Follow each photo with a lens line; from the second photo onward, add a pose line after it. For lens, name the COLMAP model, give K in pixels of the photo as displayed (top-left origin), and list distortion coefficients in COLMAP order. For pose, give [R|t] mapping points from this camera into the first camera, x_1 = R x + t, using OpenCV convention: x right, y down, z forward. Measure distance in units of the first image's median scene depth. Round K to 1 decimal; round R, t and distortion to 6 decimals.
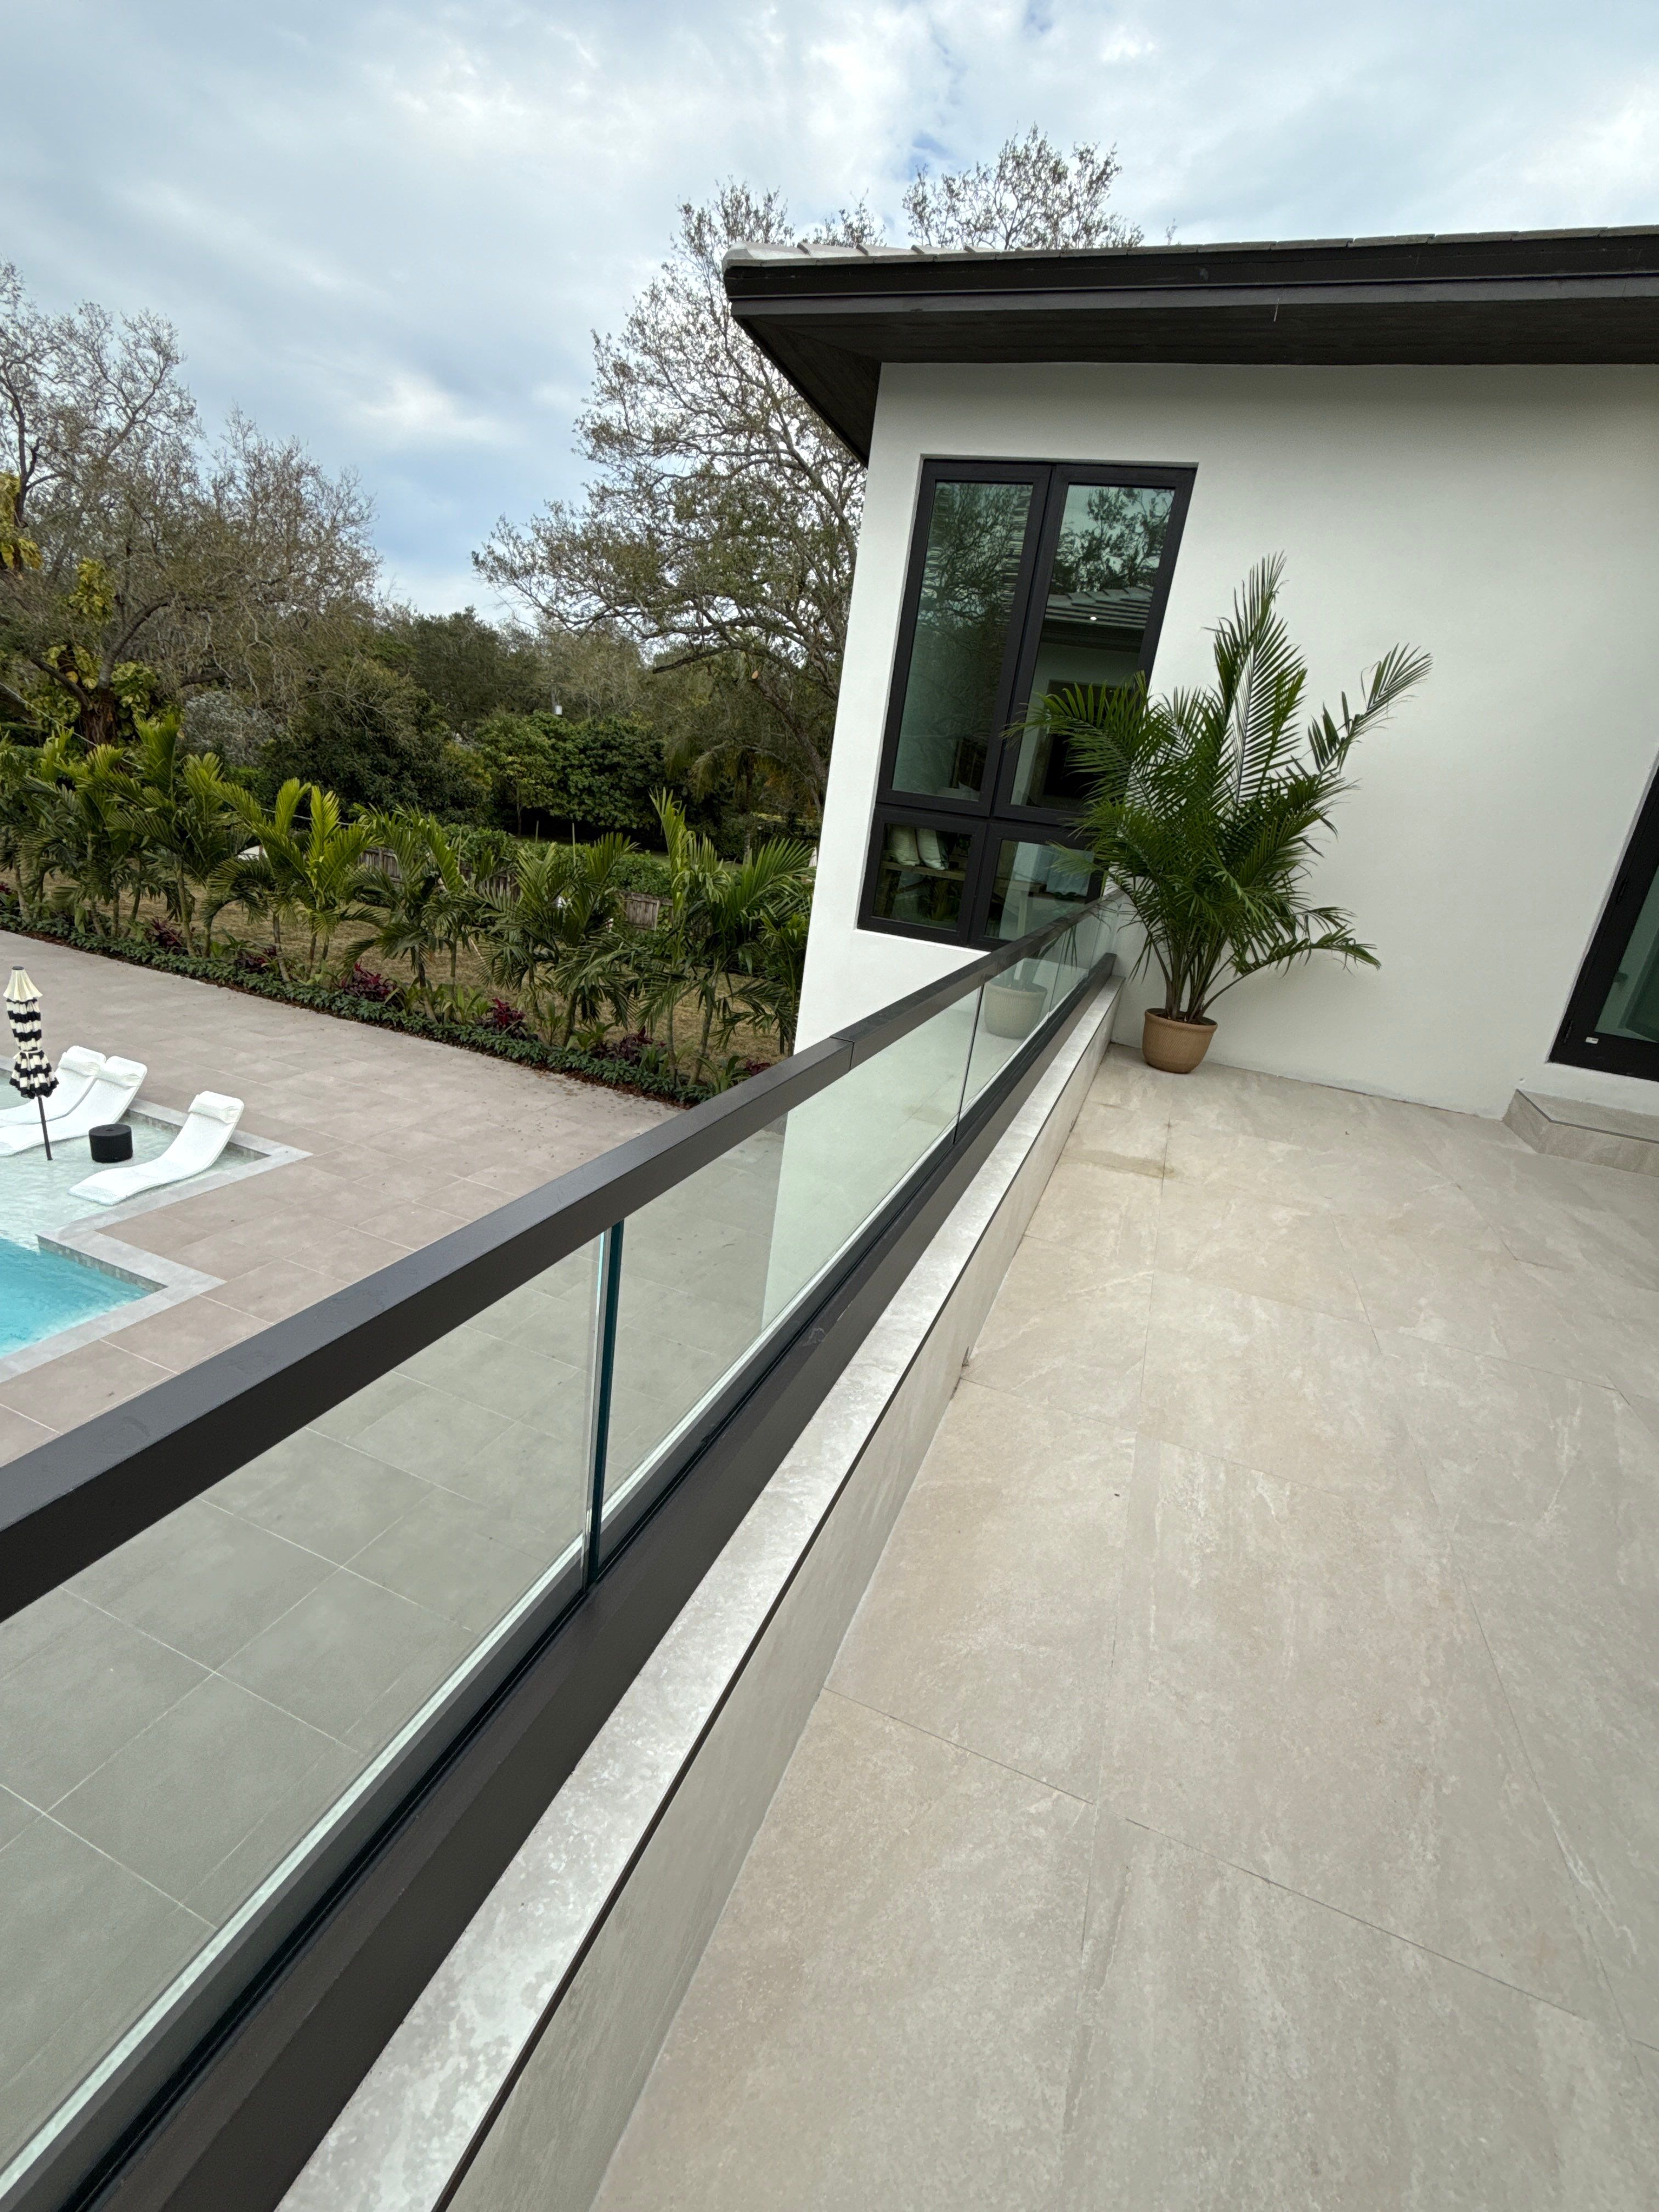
lens RADIAL K [[951.8, 0, 826.0], [0, 951.8, 1110.3], [0, 0, 1]] dist [0.004101, 0.001022]
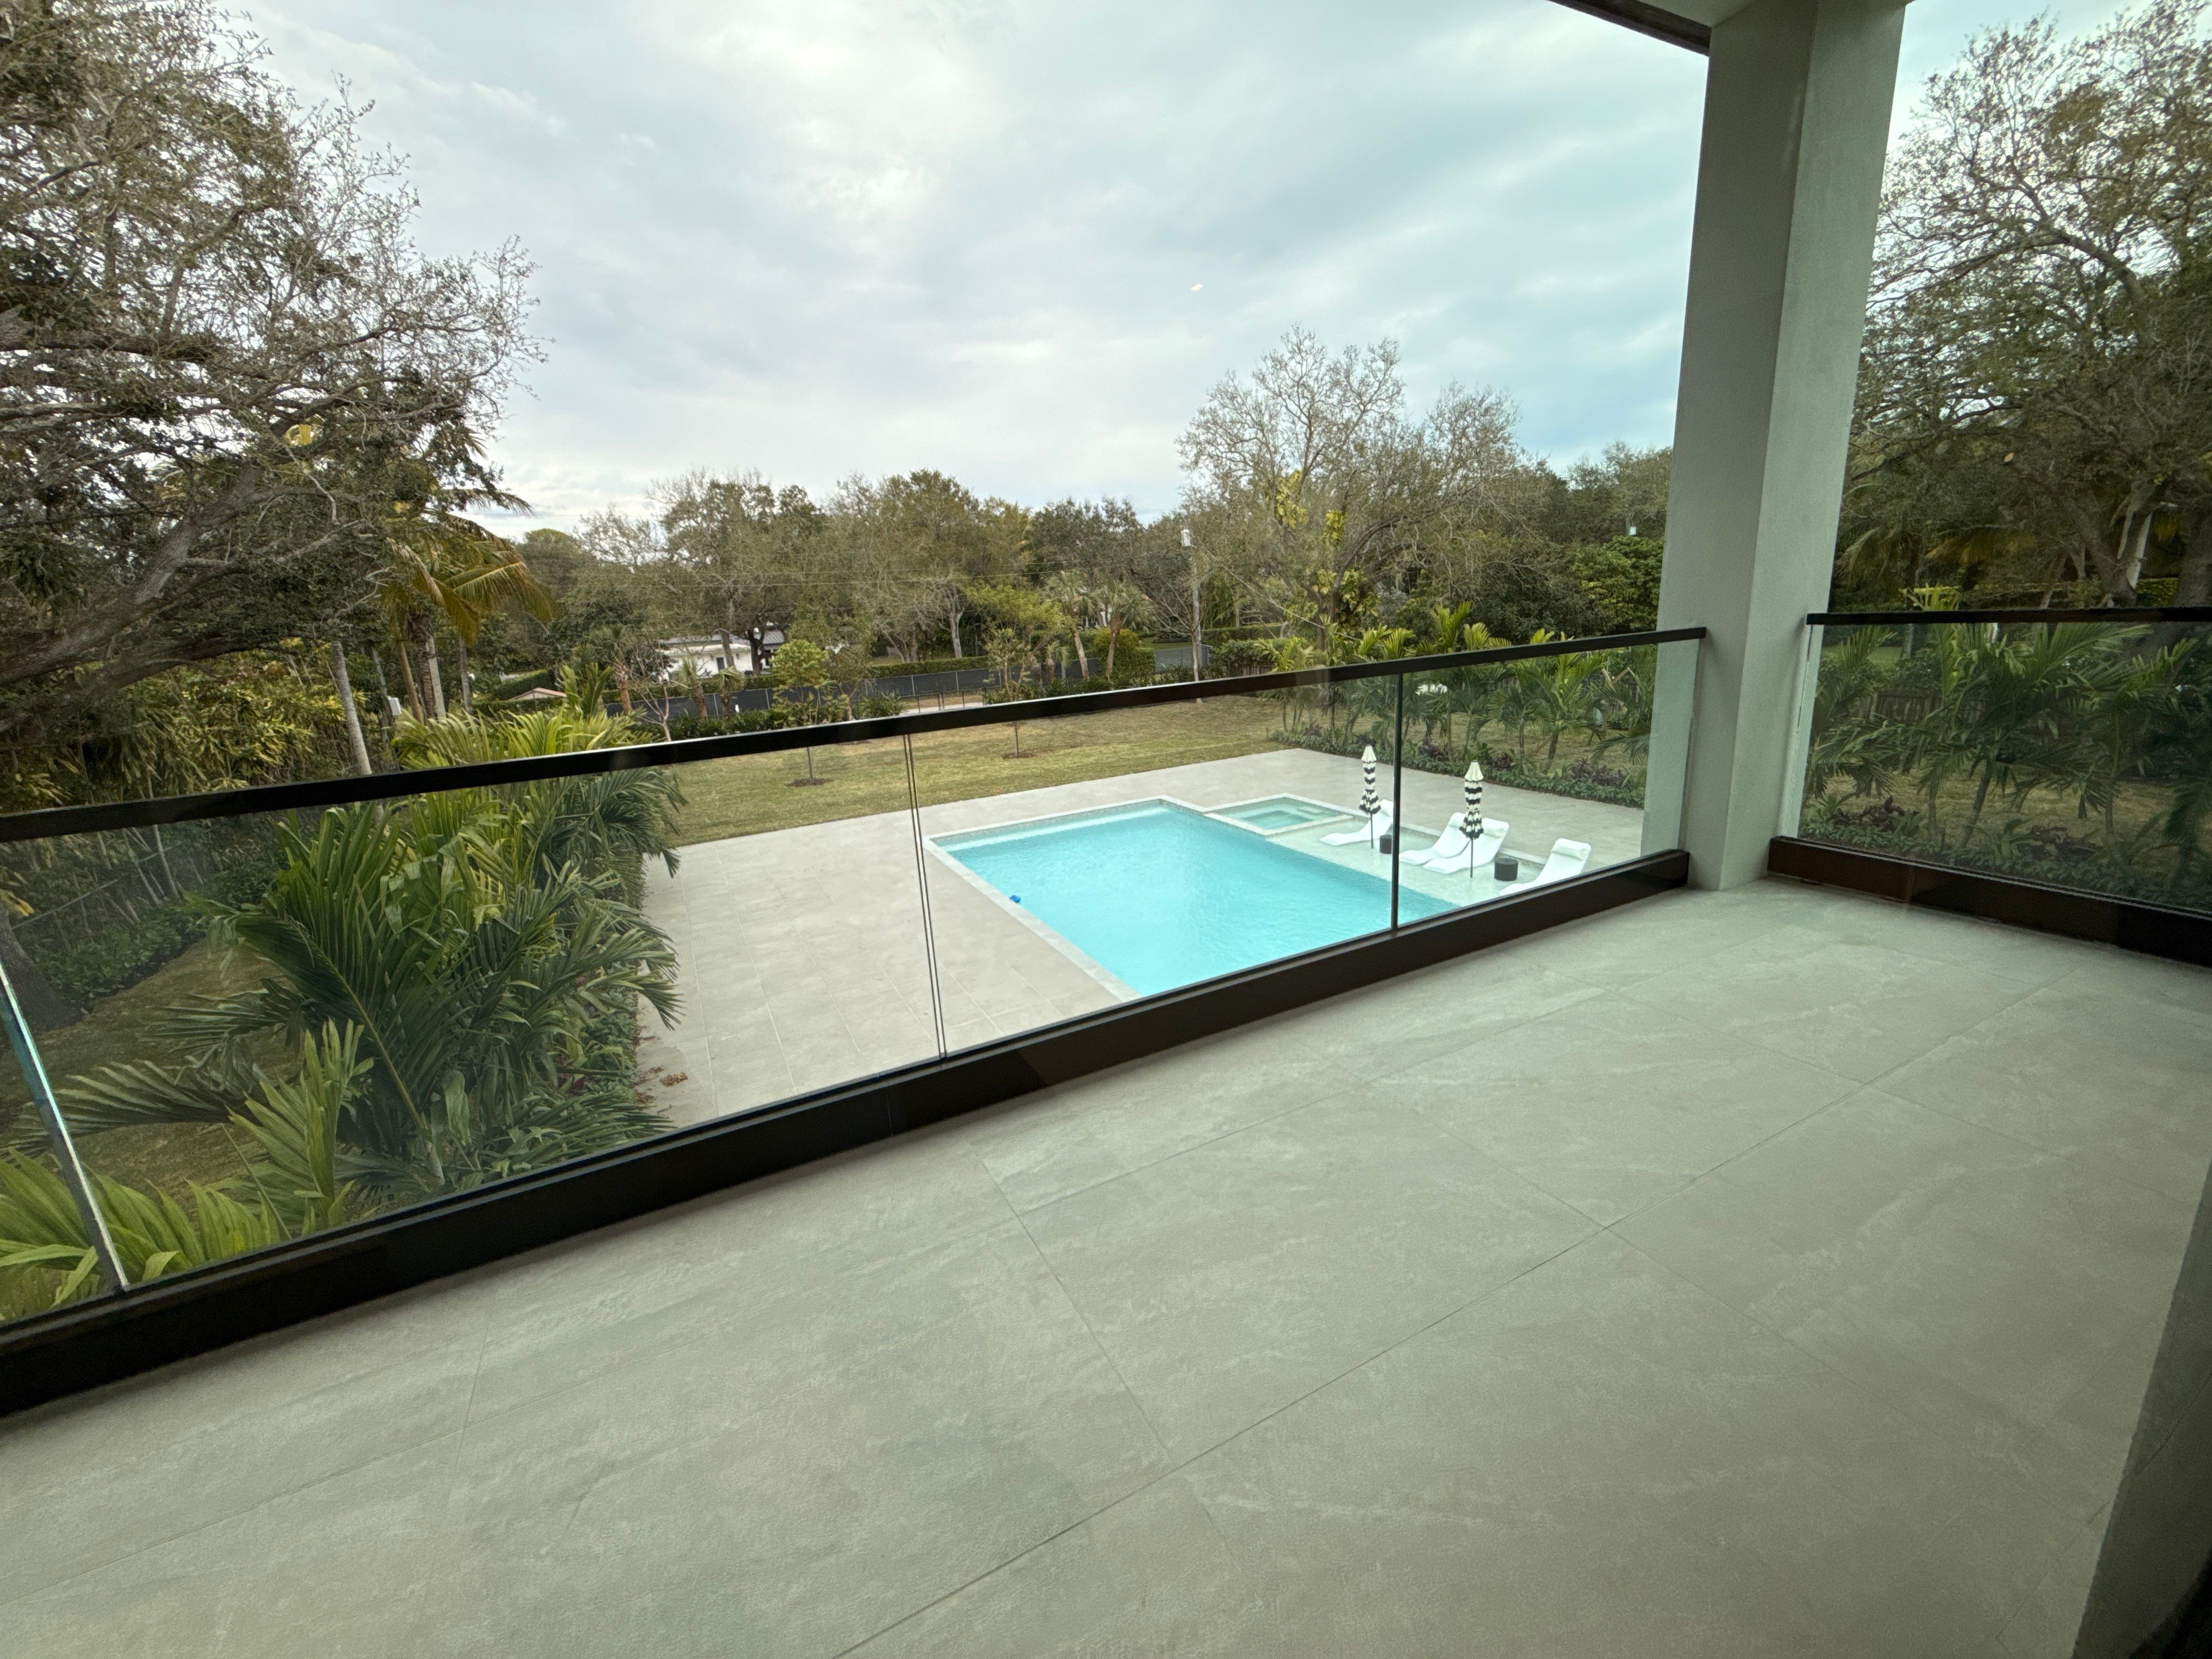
lens RADIAL K [[878.5, 0, 1118.2], [0, 878.5, 832.9], [0, 0, 1]] dist [-0.000101, -0.000510]
pose [[0.732290, -0.001576, -0.680991, -0.244018], [-0.060255, 0.995925, -0.067099, 0.119436], [0.678322, 0.090169, 0.729211, -0.547052]]
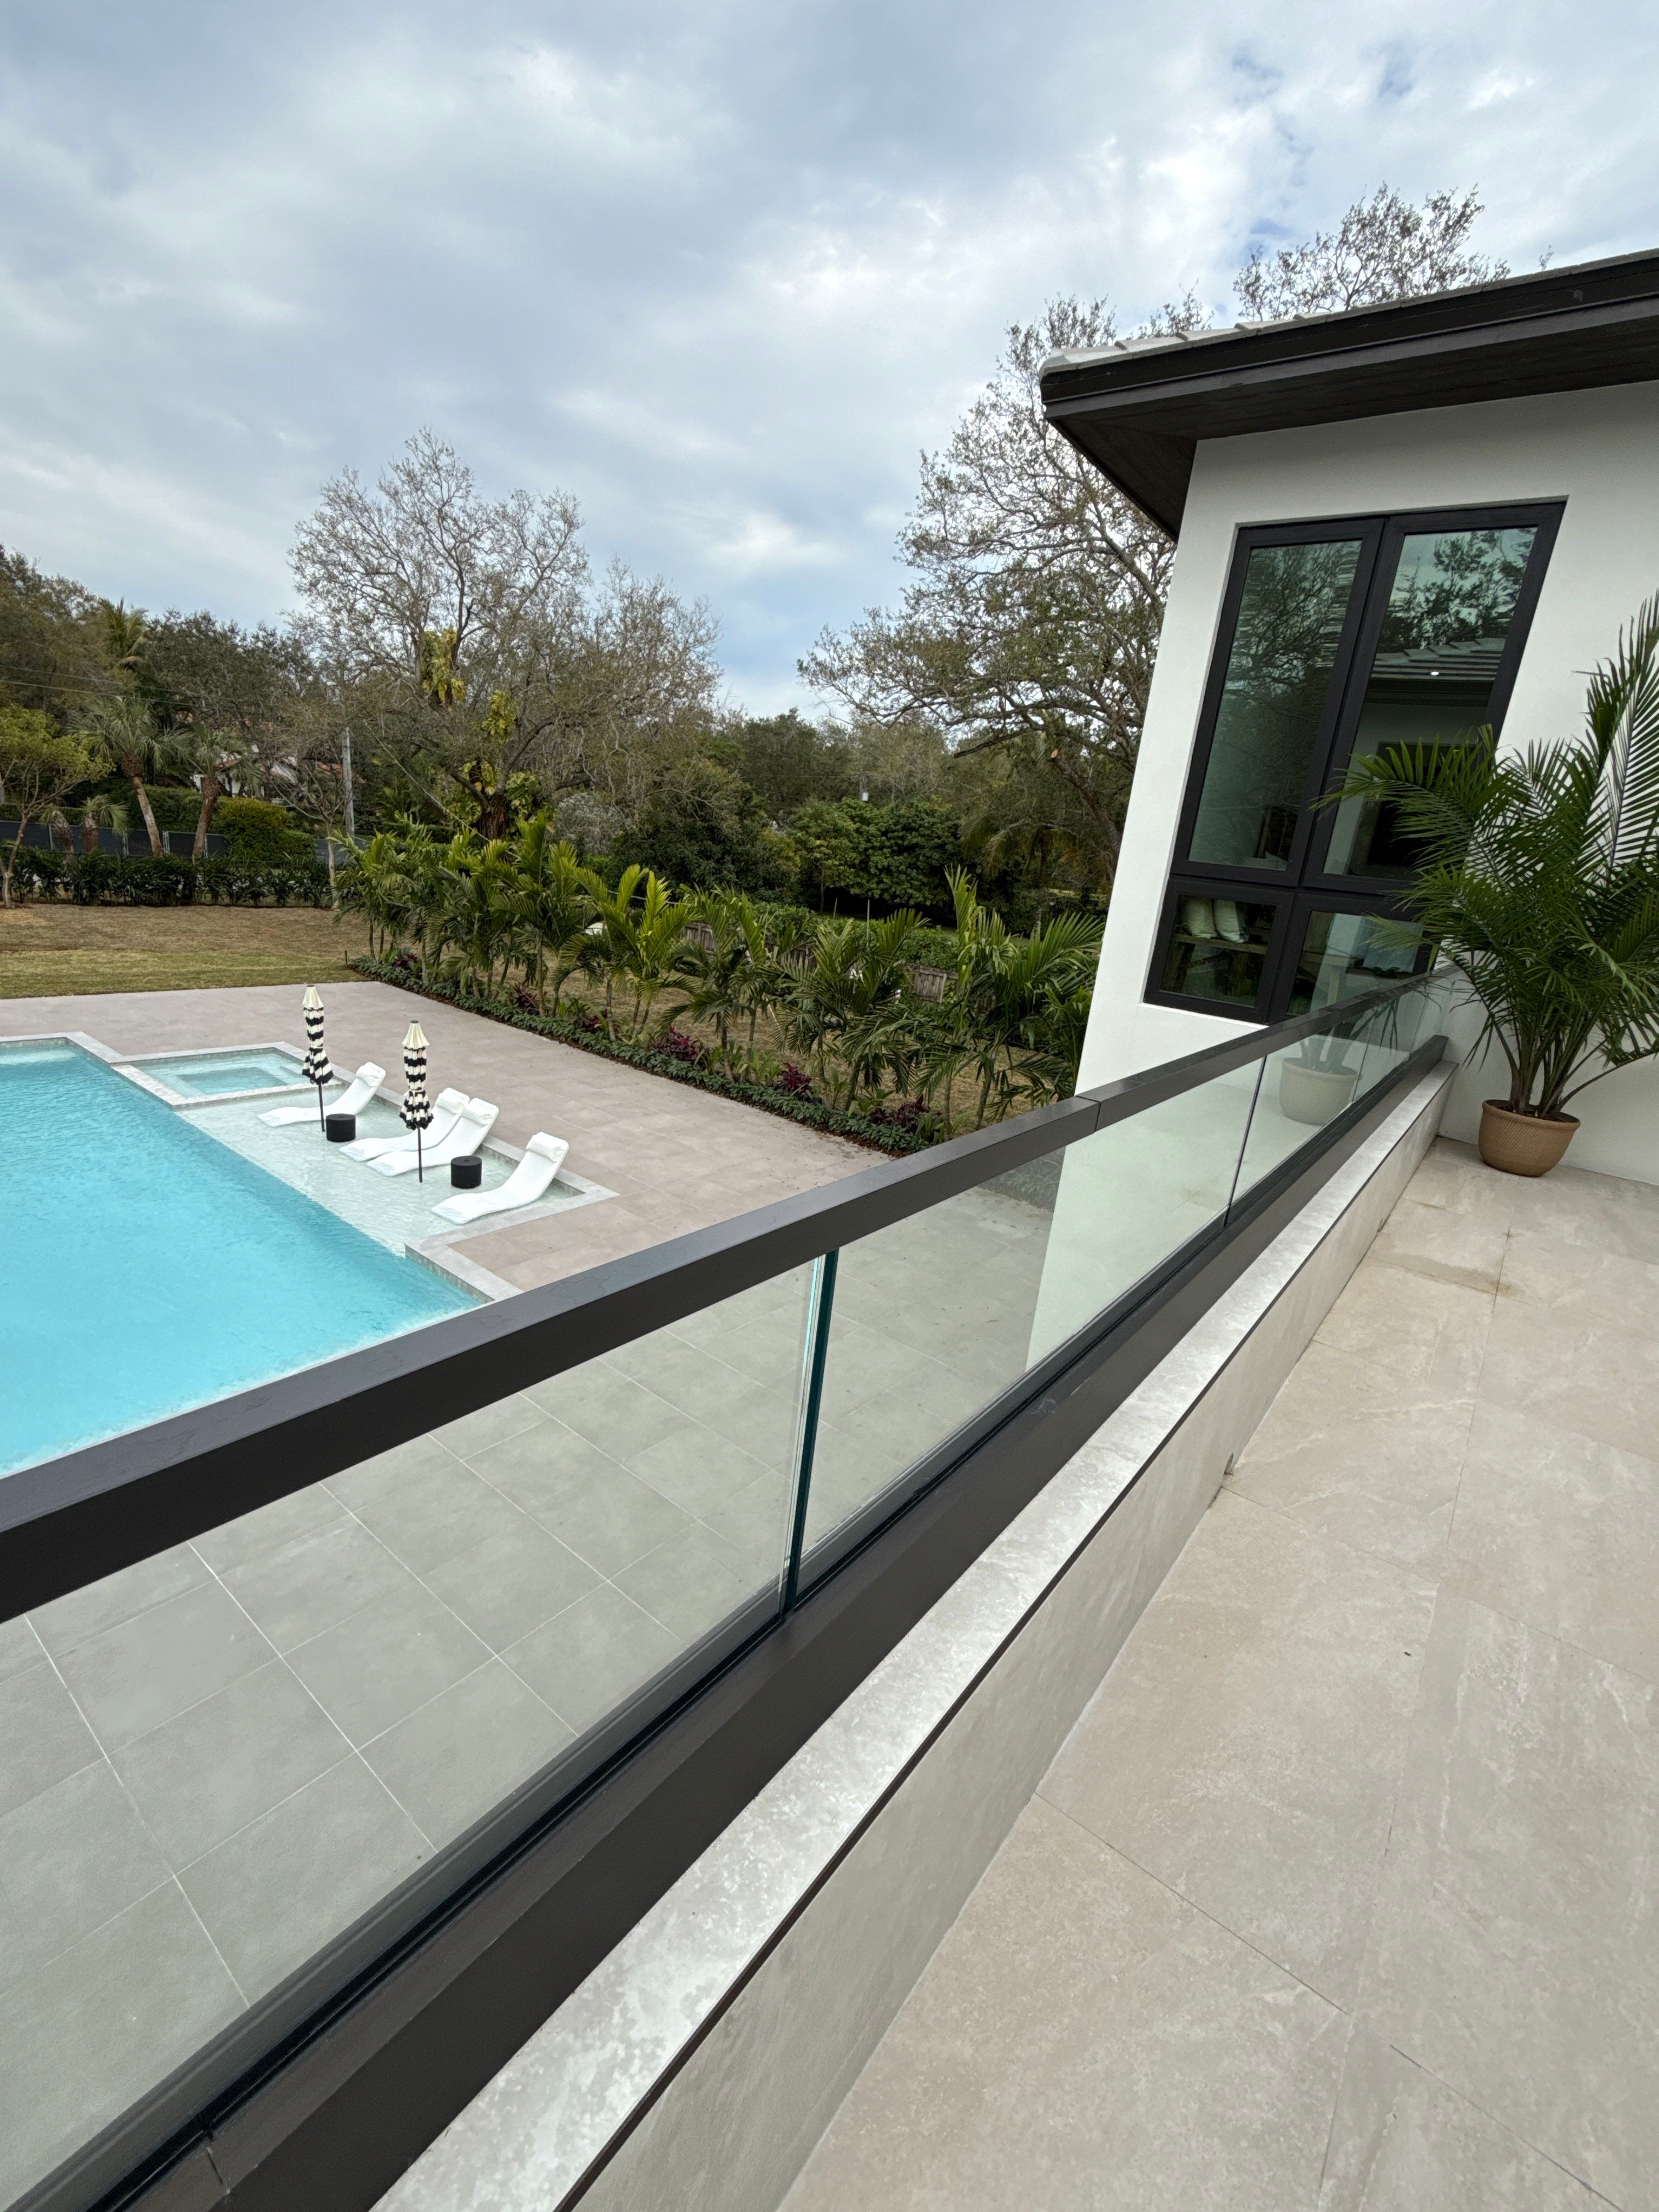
lens RADIAL K [[951.8, 0, 834.0], [0, 951.8, 1111.3], [0, 0, 1]] dist [0.004101, 0.001022]
pose [[0.958980, 0.053059, -0.278462, 0.004614], [-0.073612, 0.995239, -0.063872, 0.002188], [0.273748, 0.081751, 0.958321, -0.000556]]
